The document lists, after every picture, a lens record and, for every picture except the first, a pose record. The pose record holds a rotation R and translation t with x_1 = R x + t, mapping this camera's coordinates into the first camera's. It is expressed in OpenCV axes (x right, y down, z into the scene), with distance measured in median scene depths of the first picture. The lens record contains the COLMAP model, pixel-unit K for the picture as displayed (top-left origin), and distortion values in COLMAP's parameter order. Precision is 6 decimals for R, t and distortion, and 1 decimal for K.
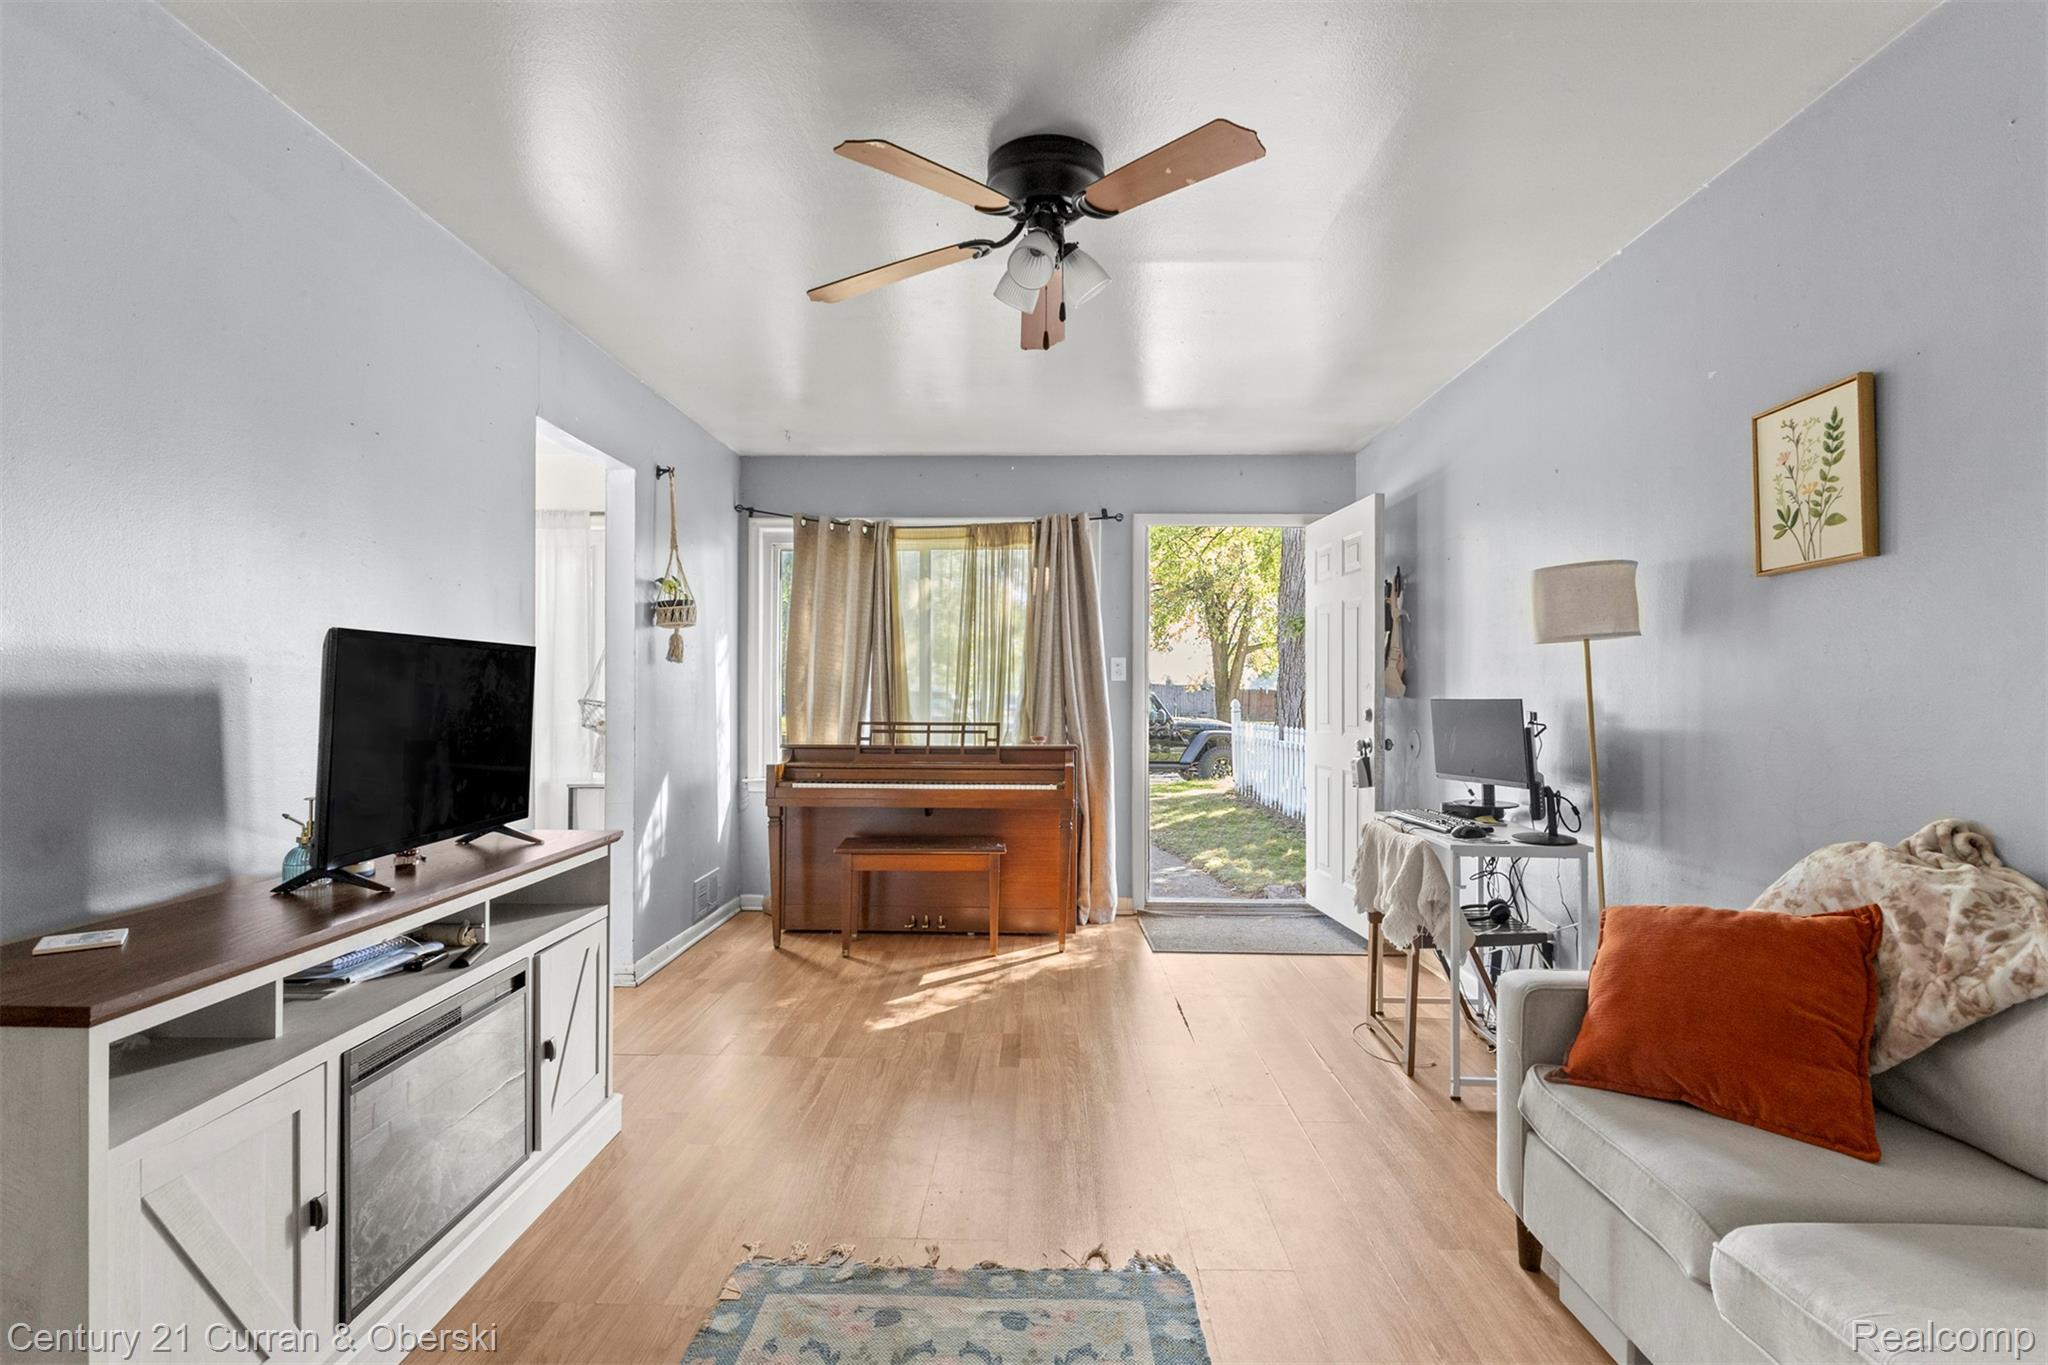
lens RADIAL K [[942.2, 0, 1015.4], [0, 942.2, 691.8], [0, 0, 1]] dist [-0.001736, -0.000453]
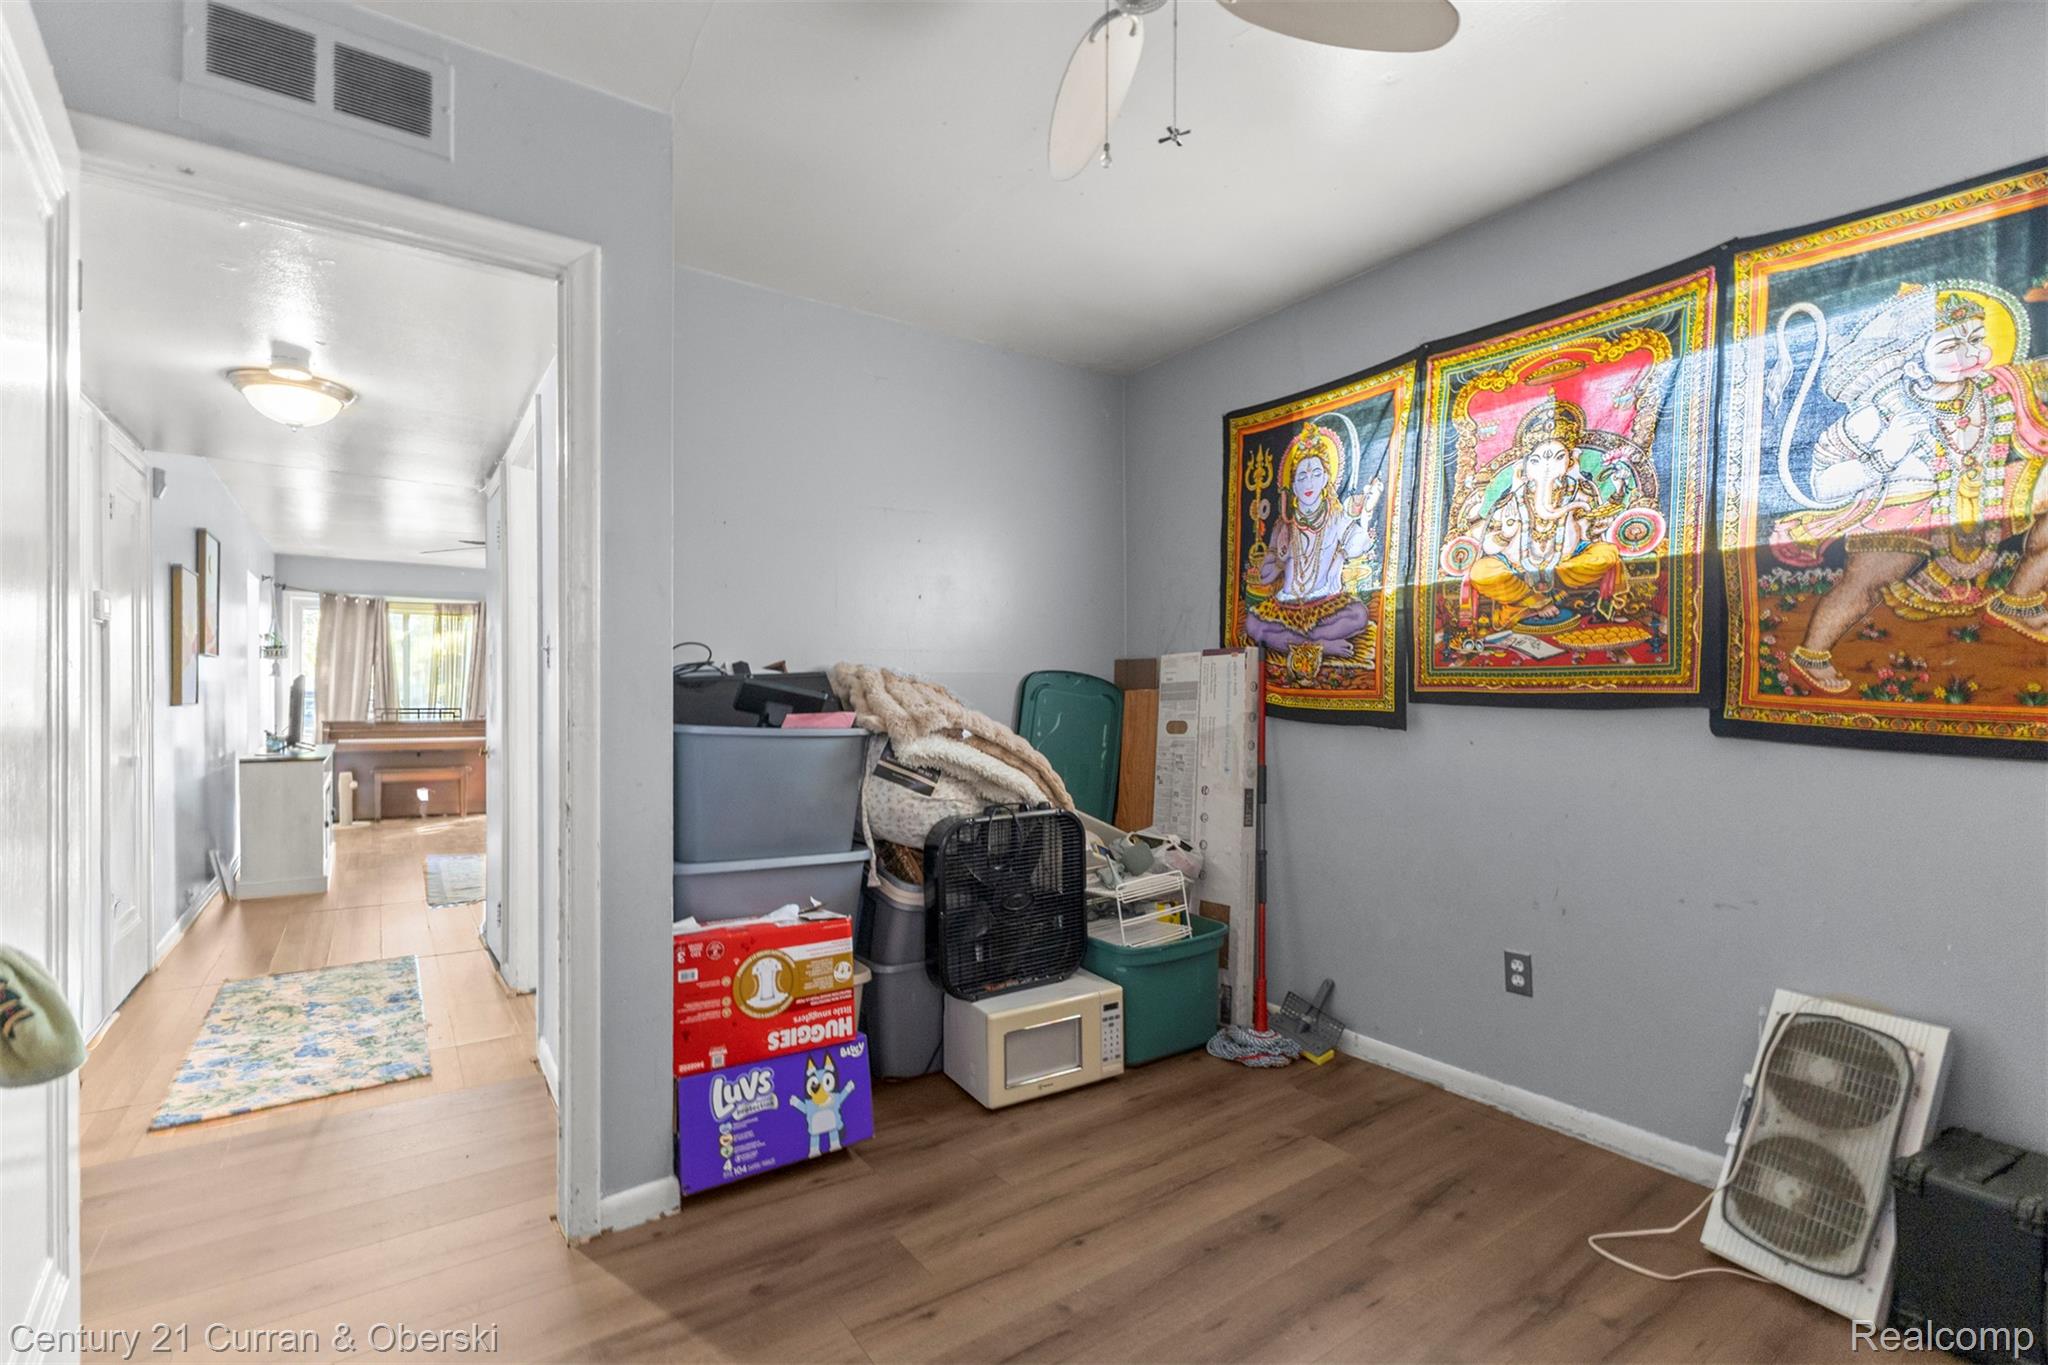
lens RADIAL K [[929.4, 0, 1034.7], [0, 929.4, 697.5], [0, 0, 1]] dist [0.002291, 0.000312]
pose [[0.800250, -0.005508, 0.599642, -0.313595], [0.001445, 0.999973, 0.007257, -0.000914], [-0.599665, -0.004941, 0.800236, -1.810084]]
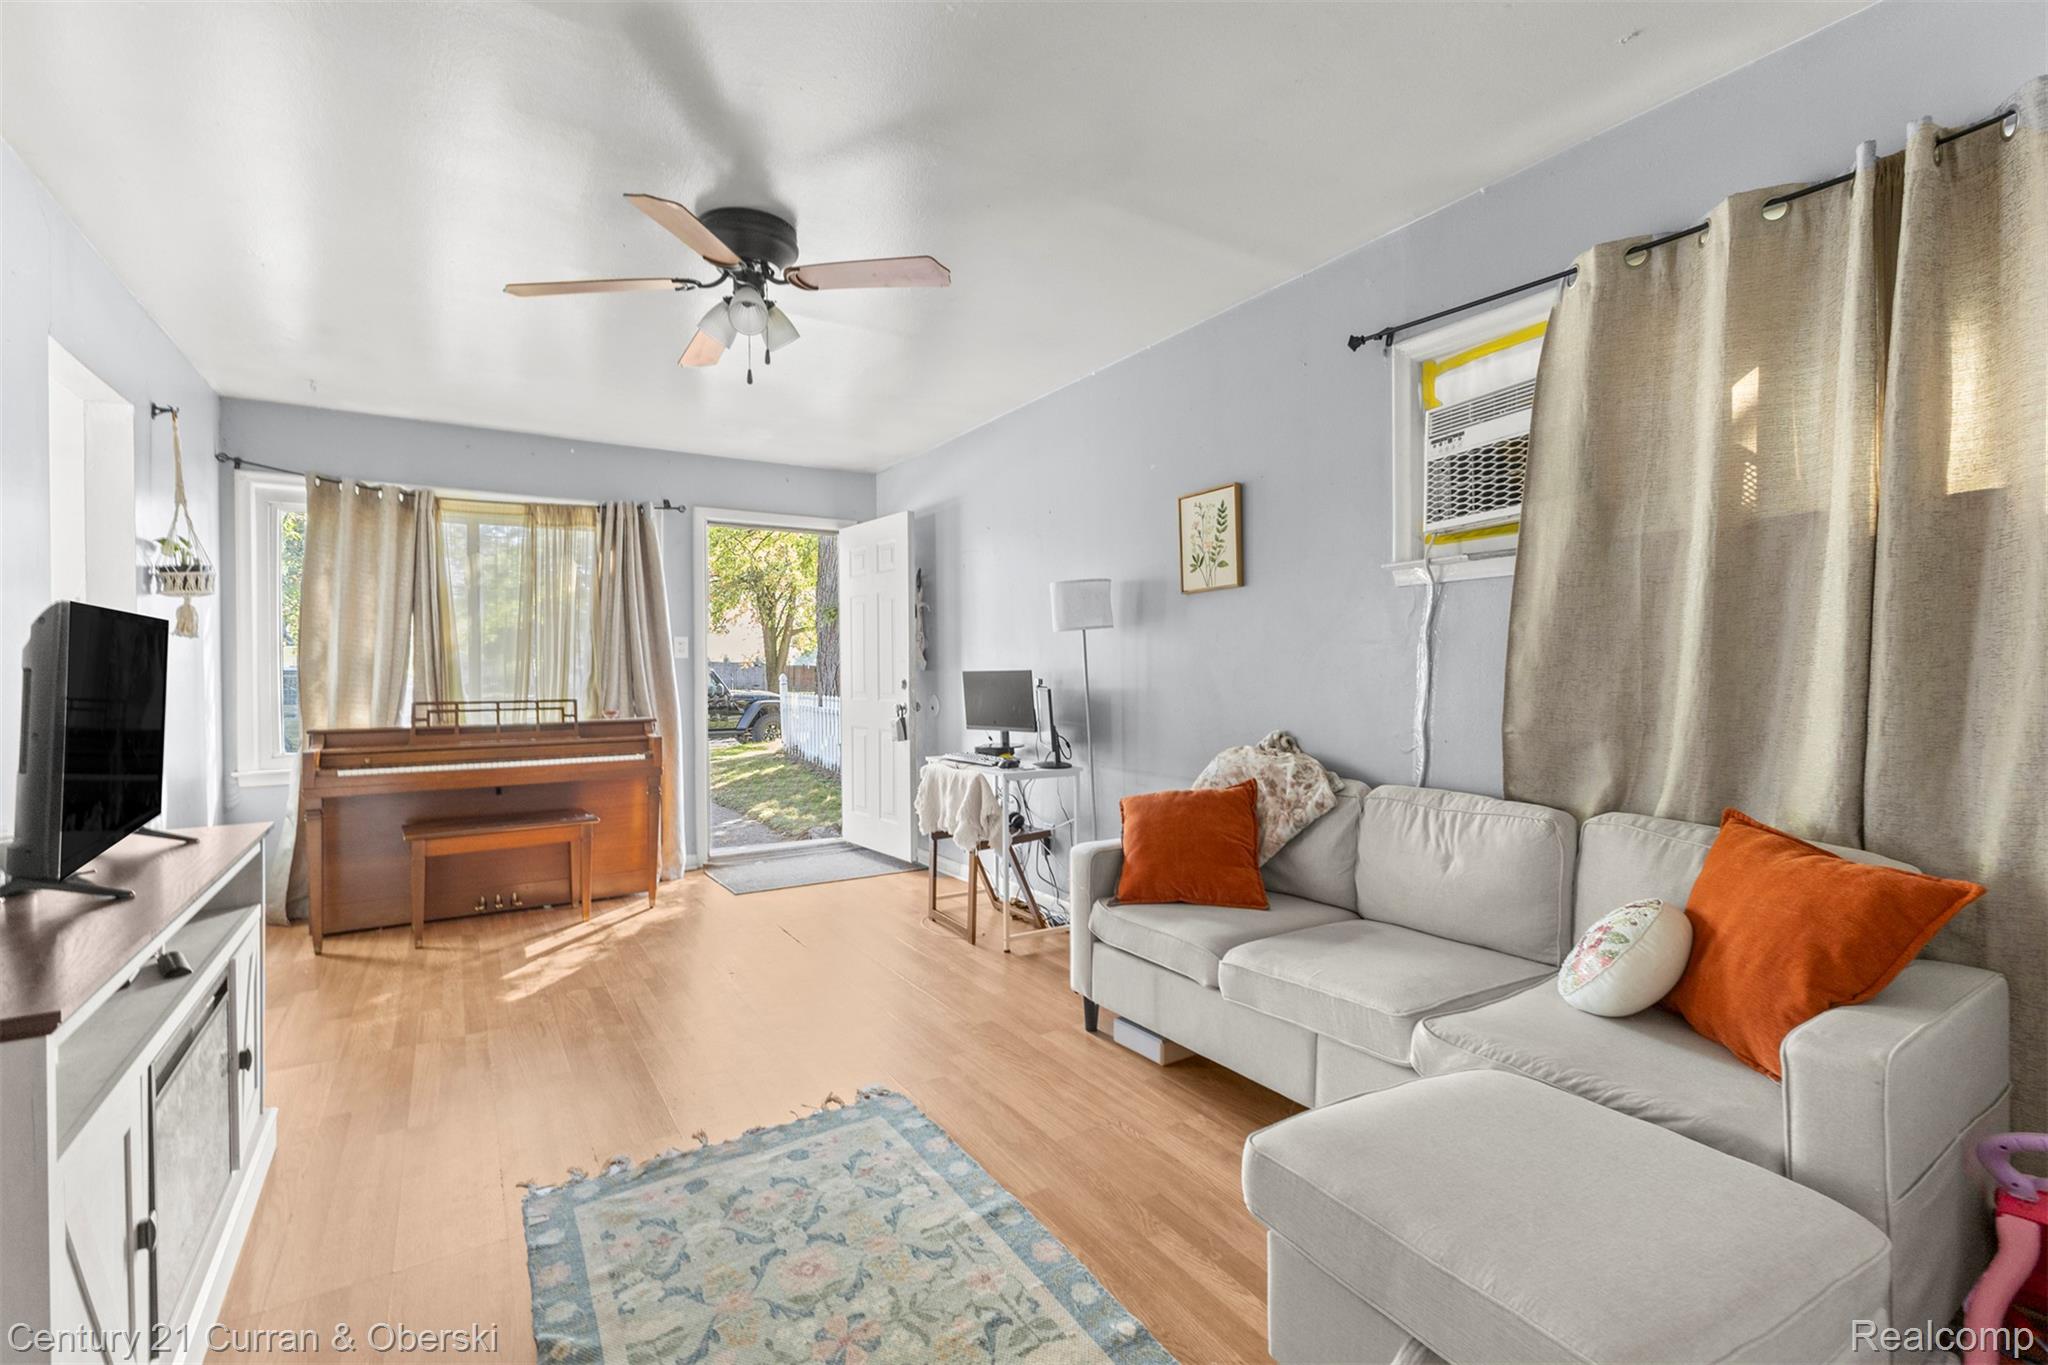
lens RADIAL K [[877.8, 0, 989.1], [0, 877.8, 675.4], [0, 0, 1]] dist [0.001709, 0.000210]
pose [[0.838122, -0.013707, 0.545311, -0.224403], [0.009139, 0.999897, 0.011086, 0.000702], [-0.545407, -0.004308, 0.838160, -0.076663]]
